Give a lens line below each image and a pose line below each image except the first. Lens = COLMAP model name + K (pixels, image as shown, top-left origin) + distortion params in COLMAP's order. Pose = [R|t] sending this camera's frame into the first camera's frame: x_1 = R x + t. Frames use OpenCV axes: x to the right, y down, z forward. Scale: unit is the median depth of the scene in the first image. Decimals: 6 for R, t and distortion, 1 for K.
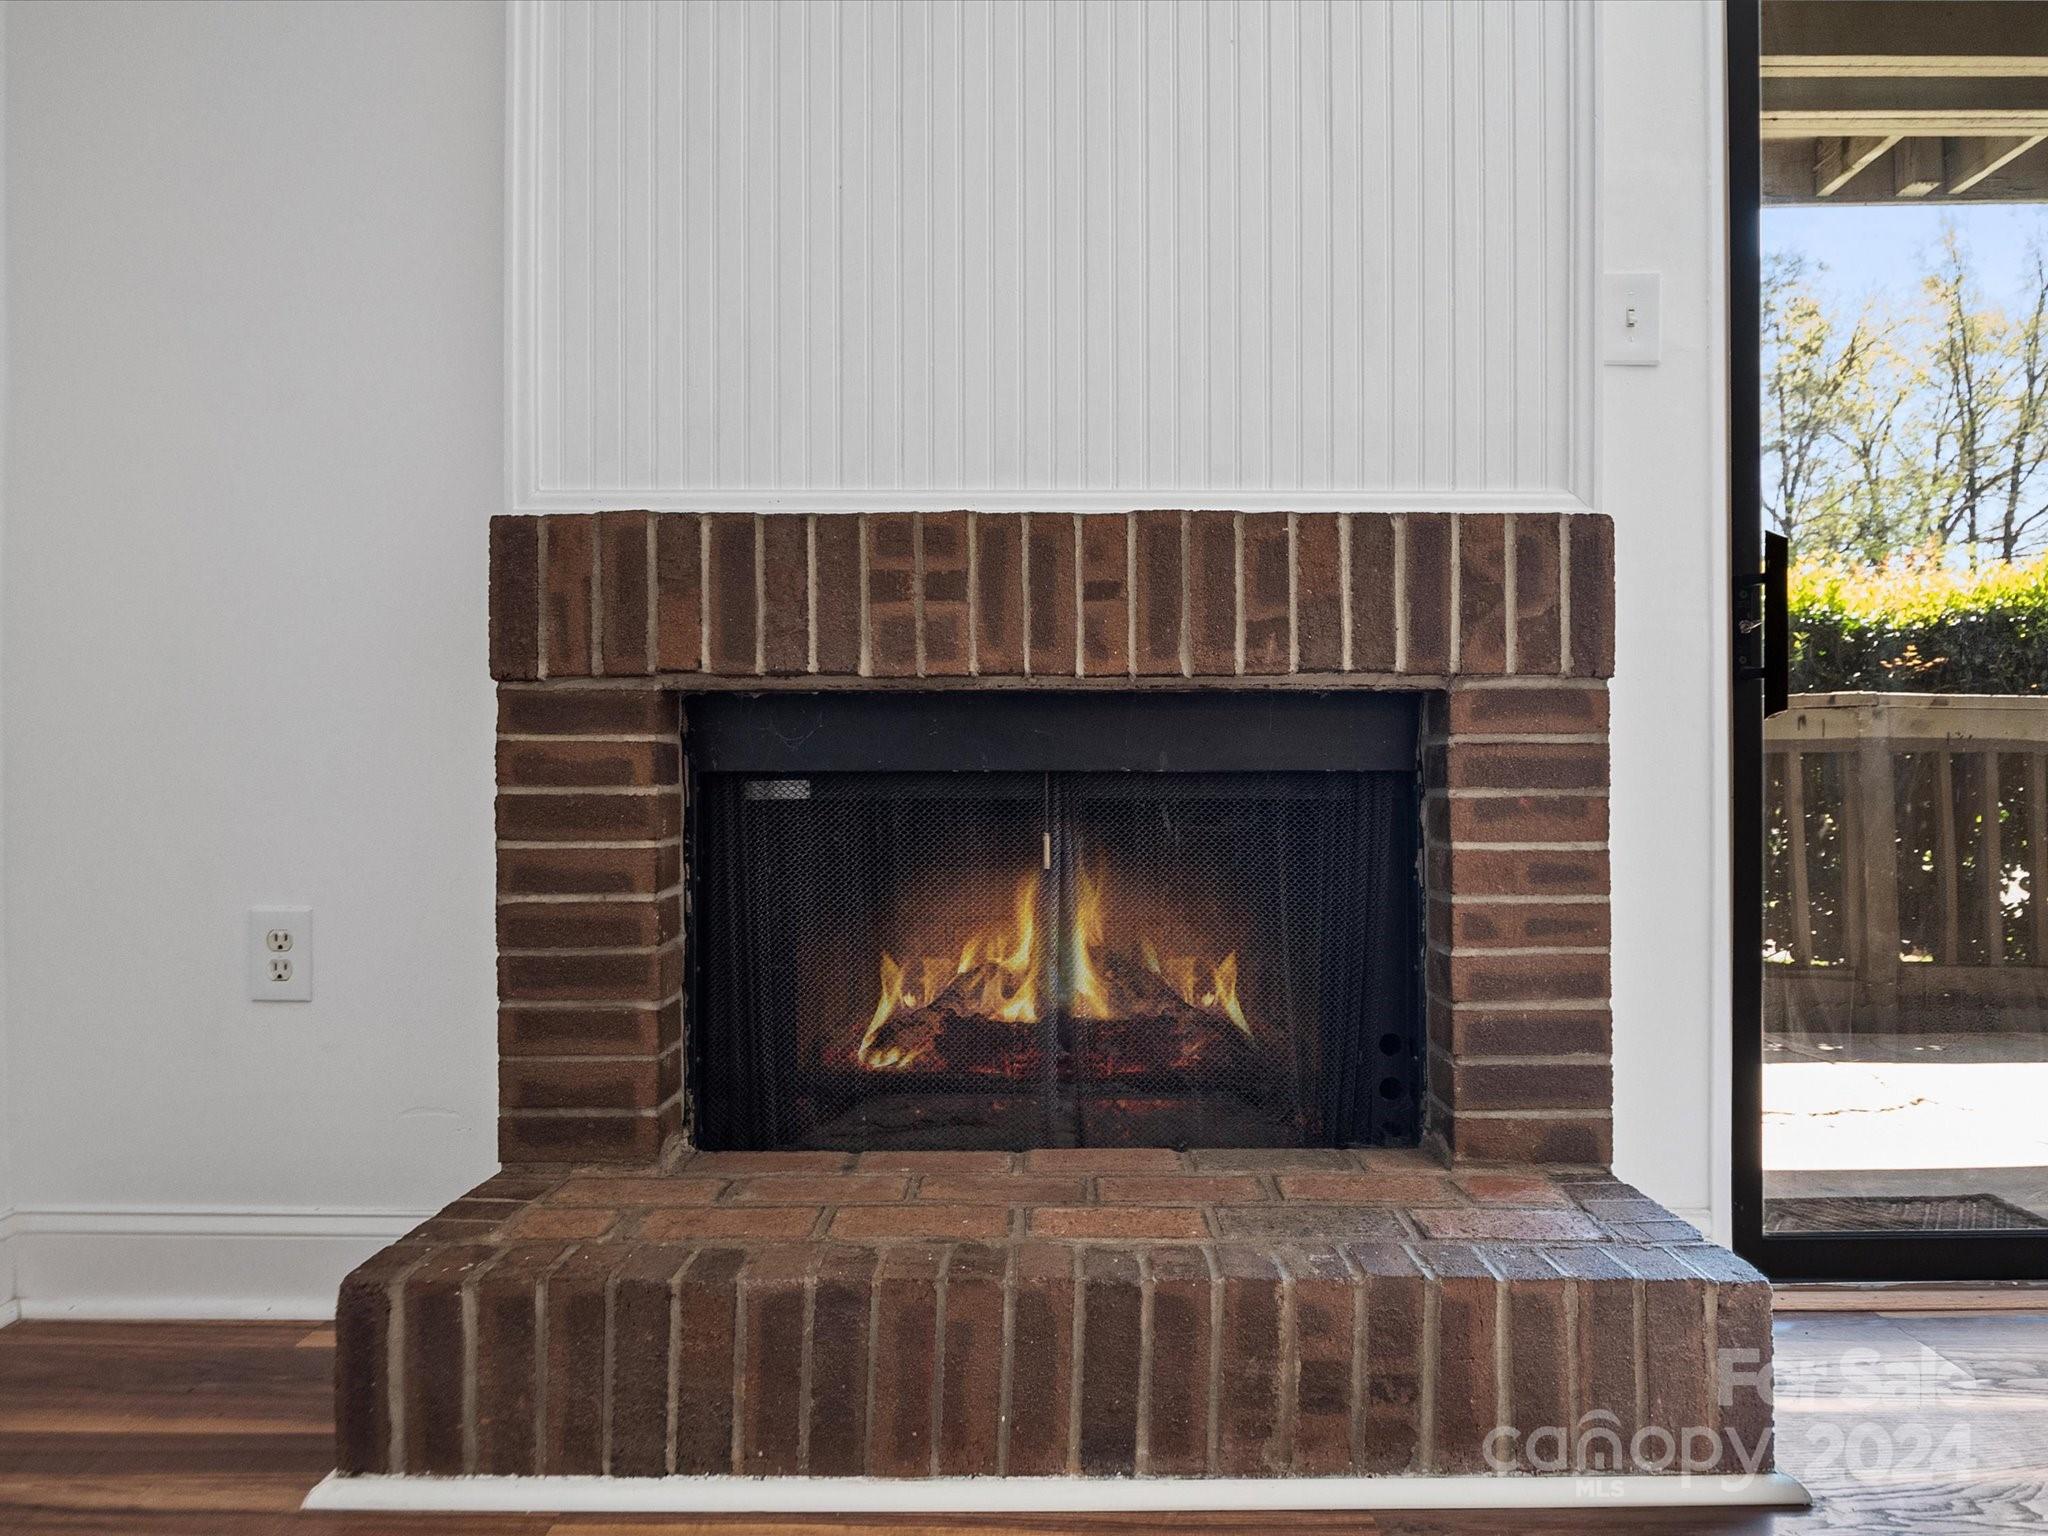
lens RADIAL K [[1242.4, 0, 1064.6], [0, 1242.4, 773.8], [0, 0, 1]] dist [0.002190, -0.017853]
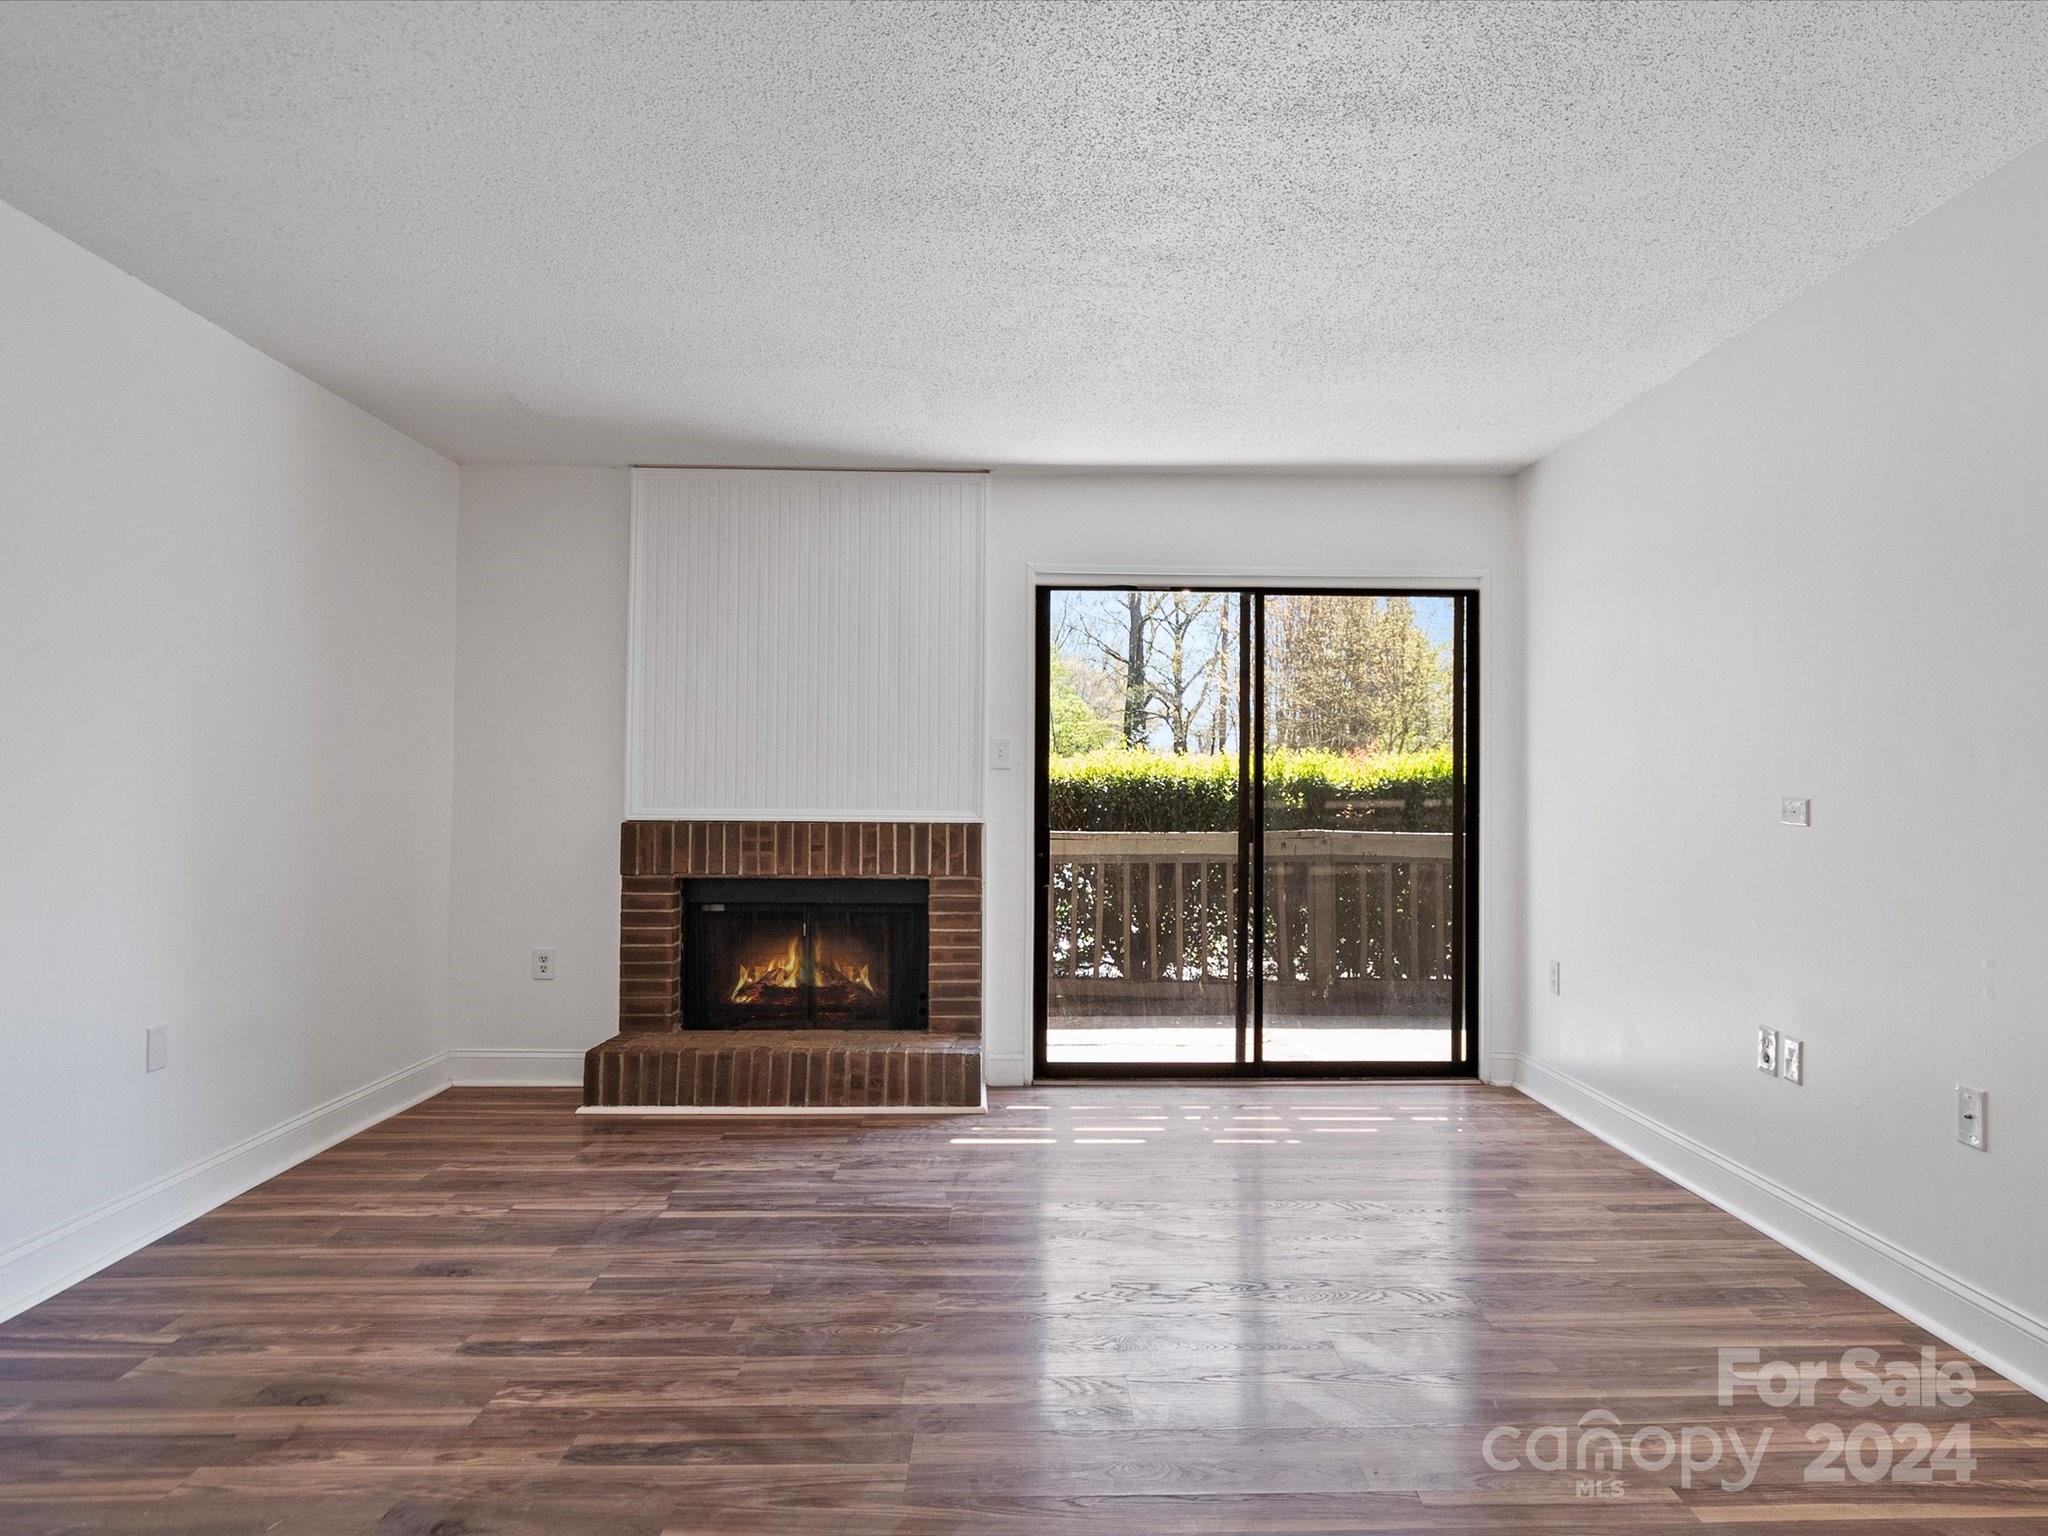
lens RADIAL K [[1226.9, 0, 1064.6], [0, 1226.9, 761.7], [0, 0, 1]] dist [0.003126, -0.015892]
pose [[0.999660, 0.008657, 0.024606, 0.574767], [-0.007792, 0.999356, -0.035017, -0.260041], [-0.024894, 0.034813, 0.999084, -2.113567]]
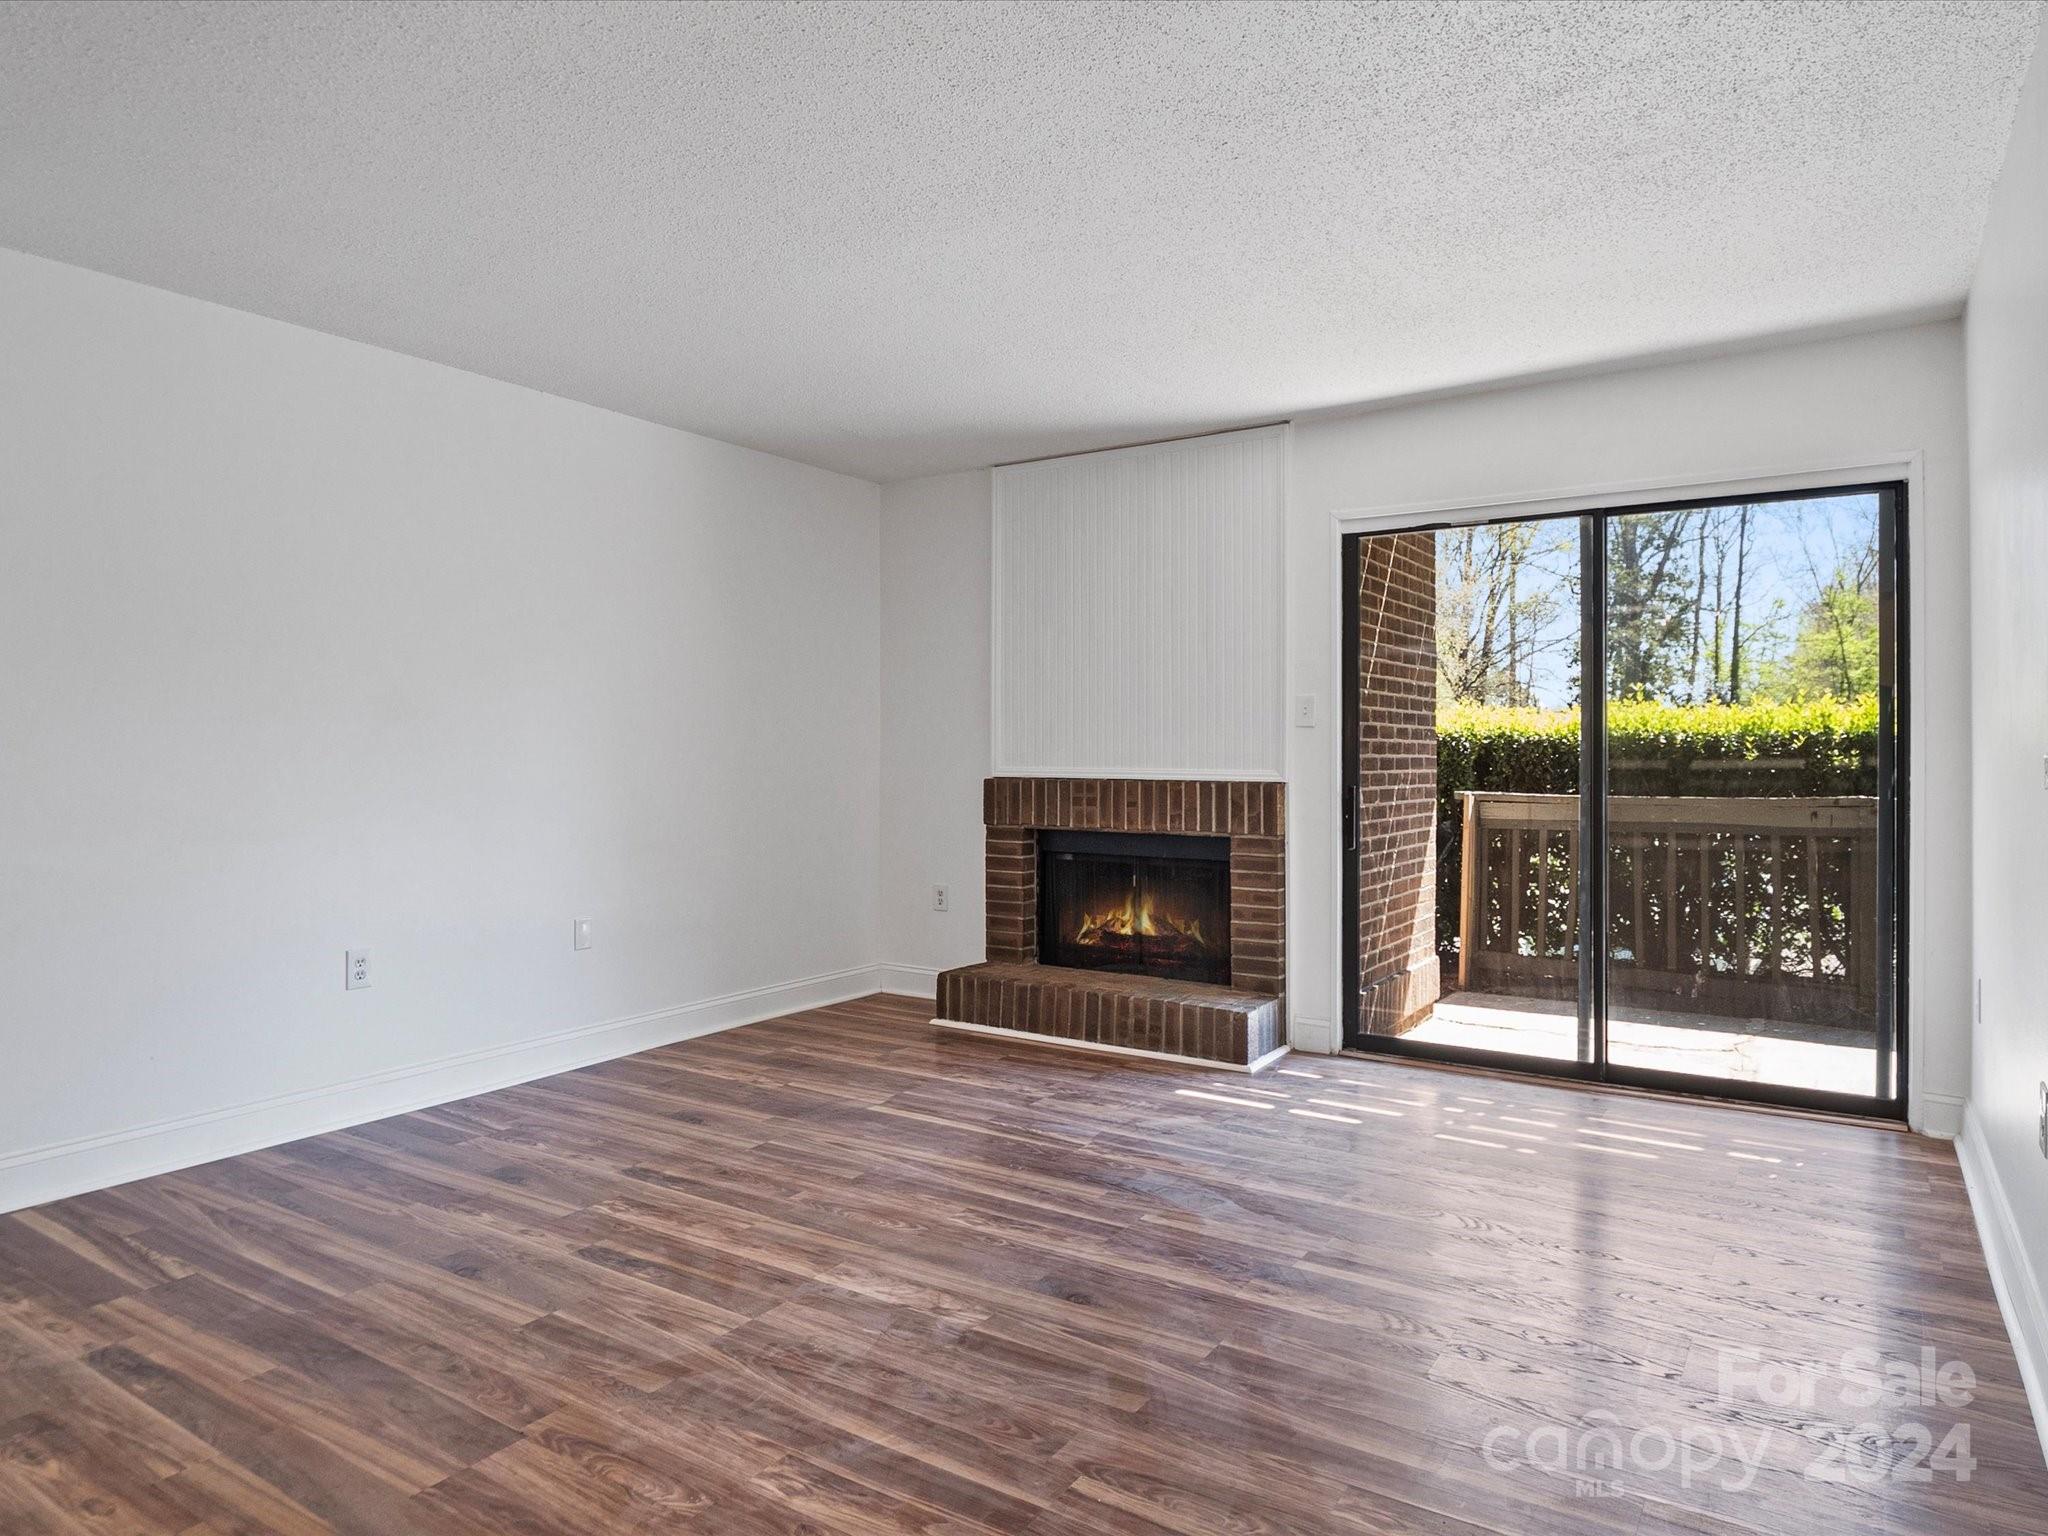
lens RADIAL K [[1226.9, 0, 1064.6], [0, 1226.9, 761.7], [0, 0, 1]] dist [0.003126, -0.015892]
pose [[0.842719, 0.008428, -0.538287, 1.637737], [-0.008660, 0.999960, 0.002098, -0.264938], [0.538284, 0.002893, 0.842759, -1.859939]]
